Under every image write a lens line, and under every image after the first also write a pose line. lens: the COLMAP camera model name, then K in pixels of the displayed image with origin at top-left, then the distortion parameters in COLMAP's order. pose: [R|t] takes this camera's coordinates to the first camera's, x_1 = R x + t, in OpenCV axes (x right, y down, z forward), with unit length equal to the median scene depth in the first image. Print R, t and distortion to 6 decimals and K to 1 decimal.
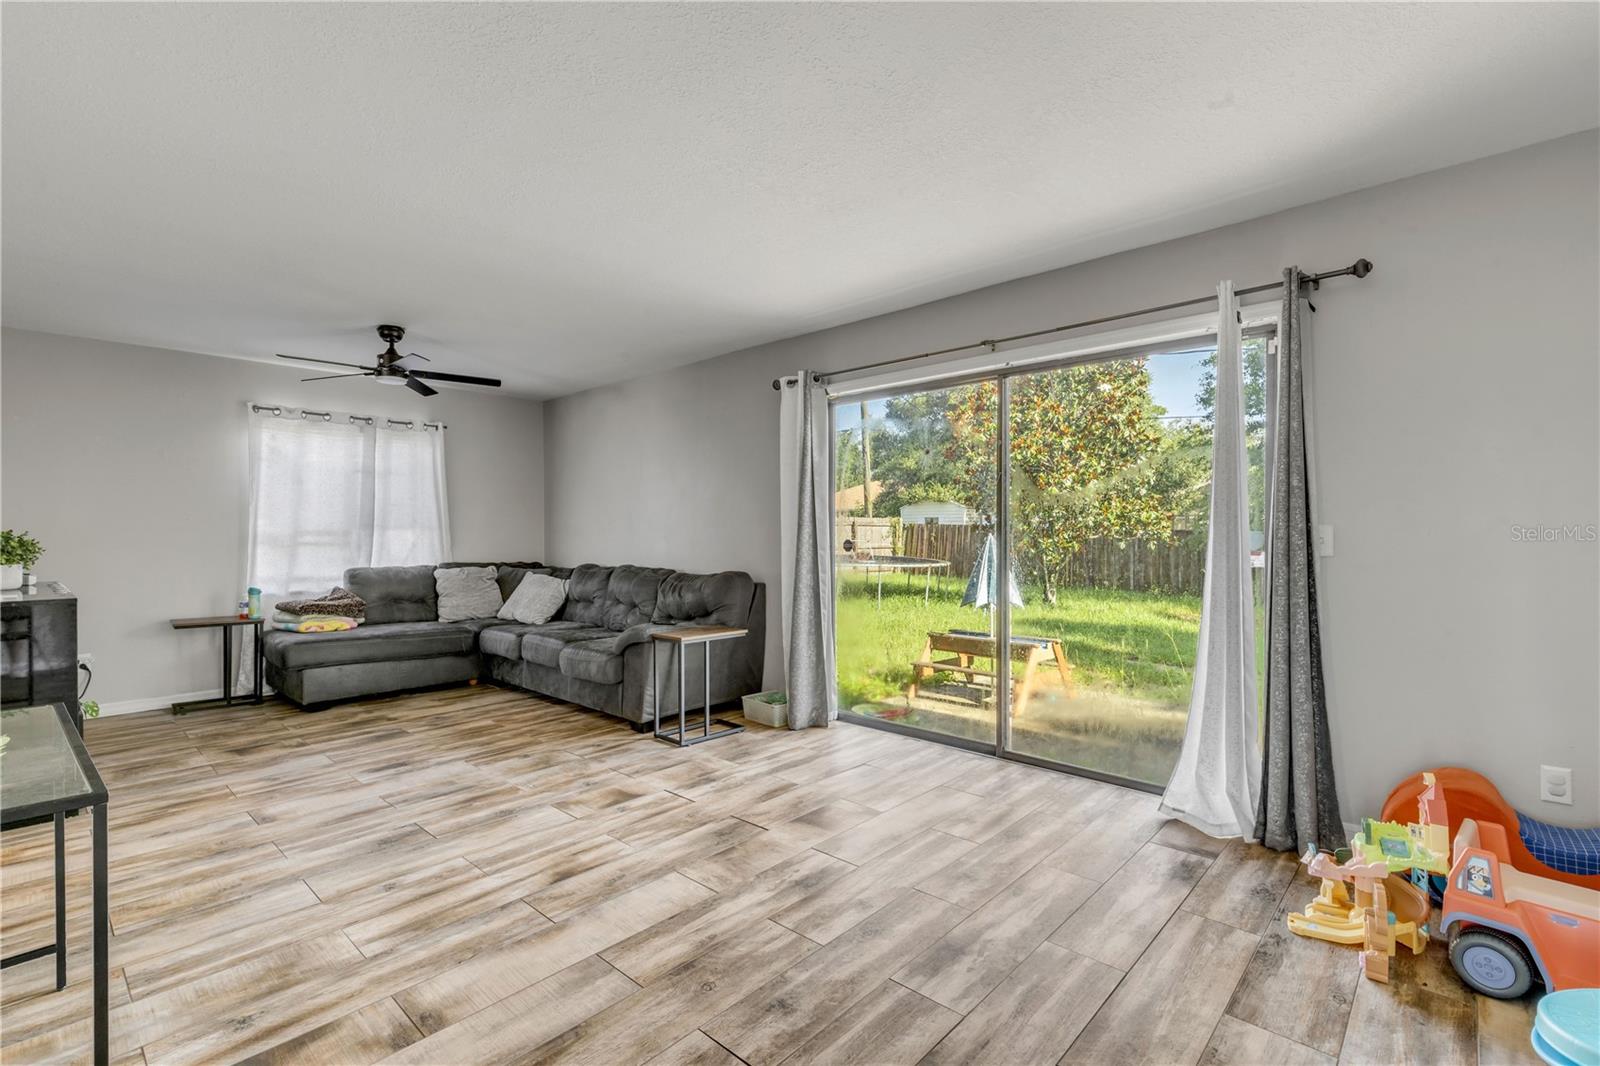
lens RADIAL K [[727.4, 0, 796.5], [0, 727.4, 533.8], [0, 0, 1]] dist [0.002060, 0.000096]
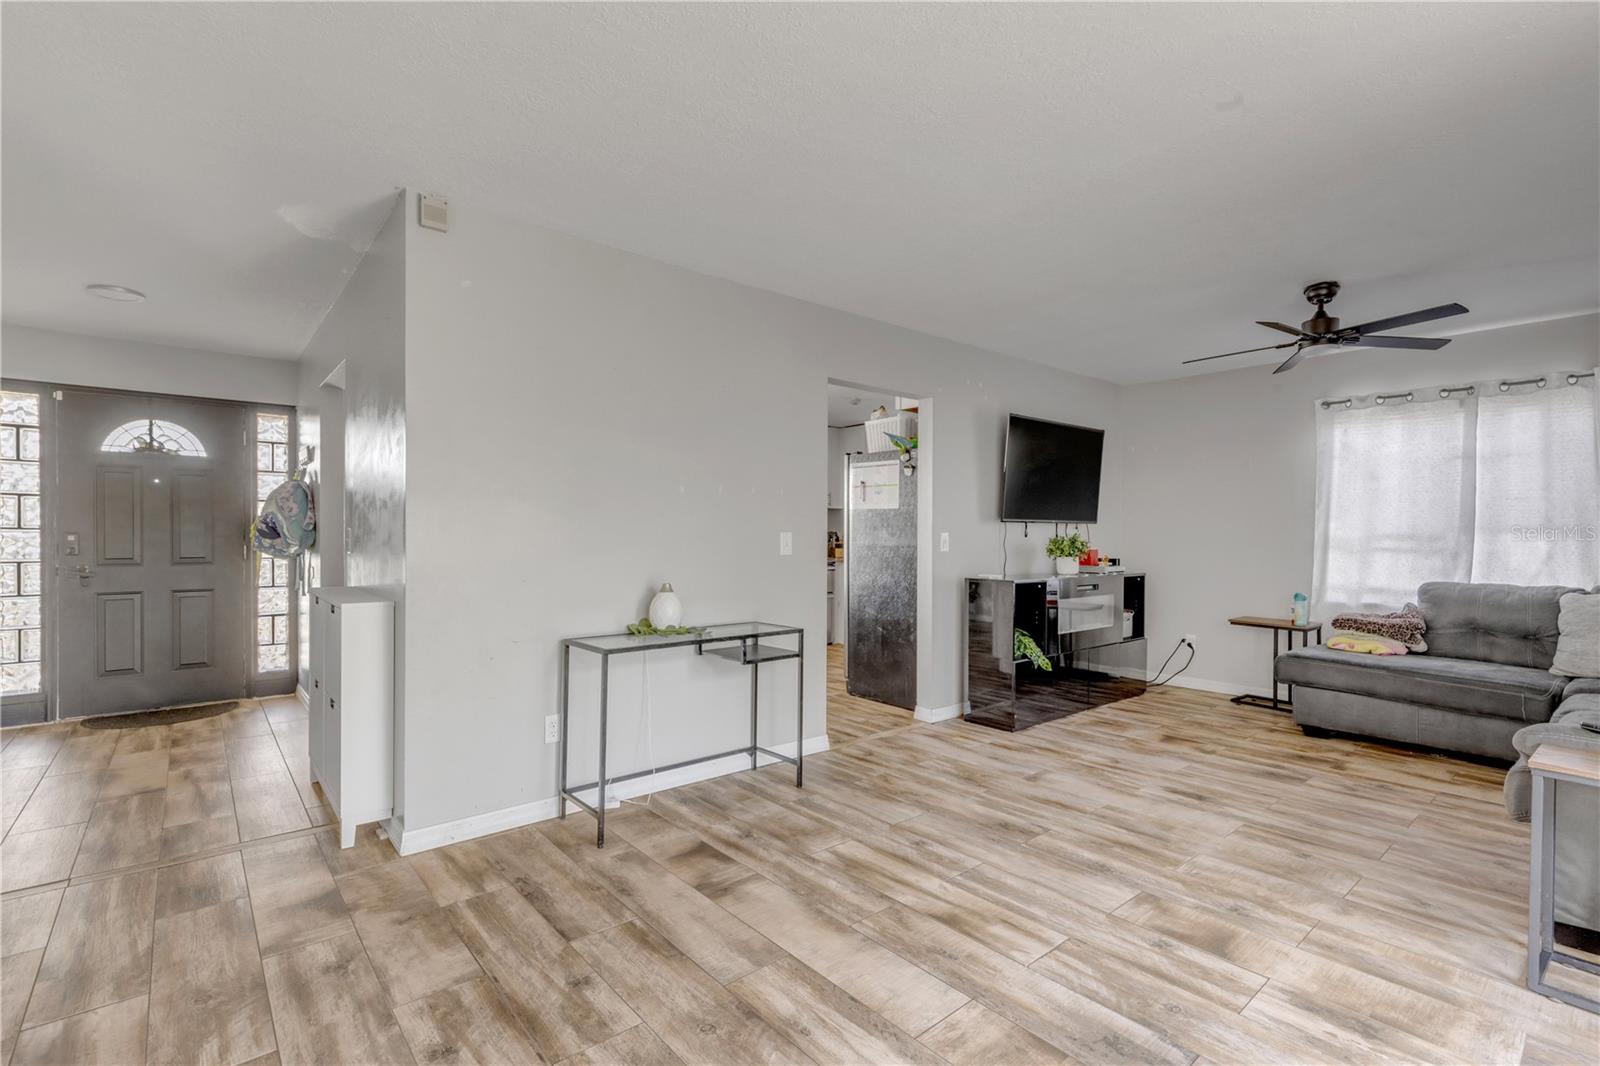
lens RADIAL K [[727.4, 0, 796.5], [0, 727.4, 533.8], [0, 0, 1]] dist [0.002060, 0.000096]
pose [[-0.116467, 0.002177, -0.993192, 0.414758], [-0.008881, 0.999955, 0.003233, -0.002201], [0.993155, 0.009197, -0.116442, 0.649220]]
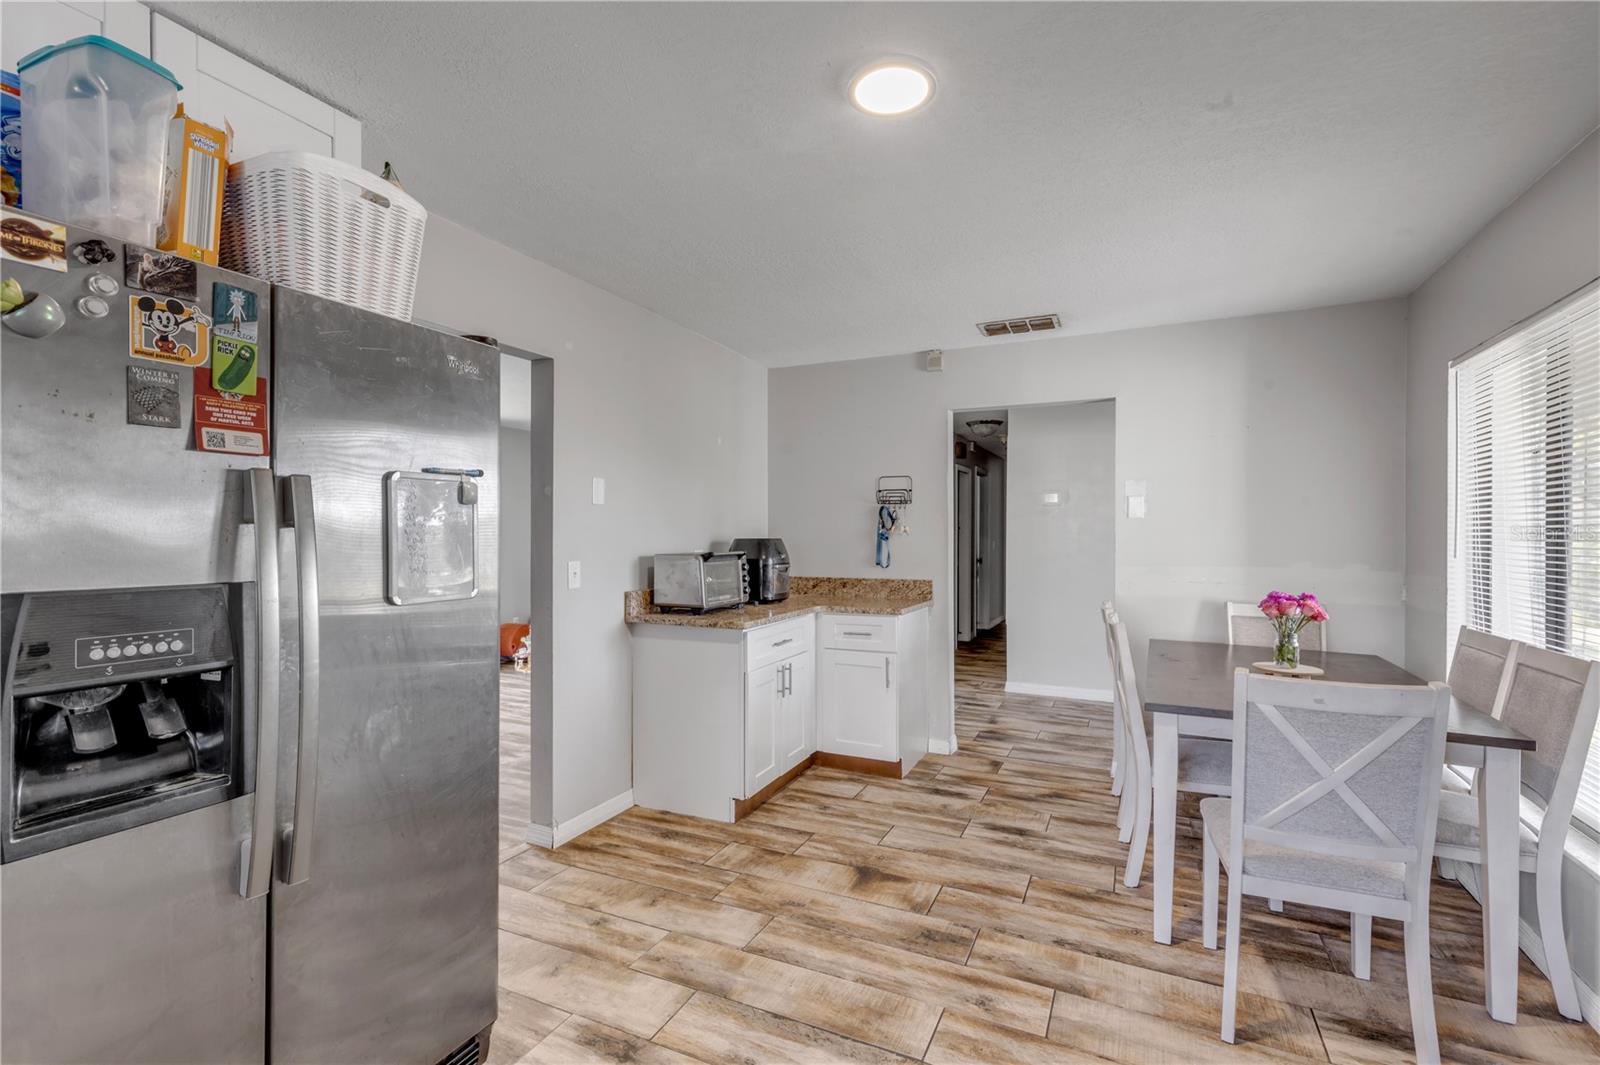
lens RADIAL K [[734.8, 0, 793.7], [0, 734.8, 533.0], [0, 0, 1]] dist [-0.001666, -0.000302]
pose [[-0.316858, 0.006928, 0.948448, -1.662333], [0.006369, 0.999966, -0.005177, -0.027096], [-0.948452, 0.004401, -0.316892, 0.538016]]
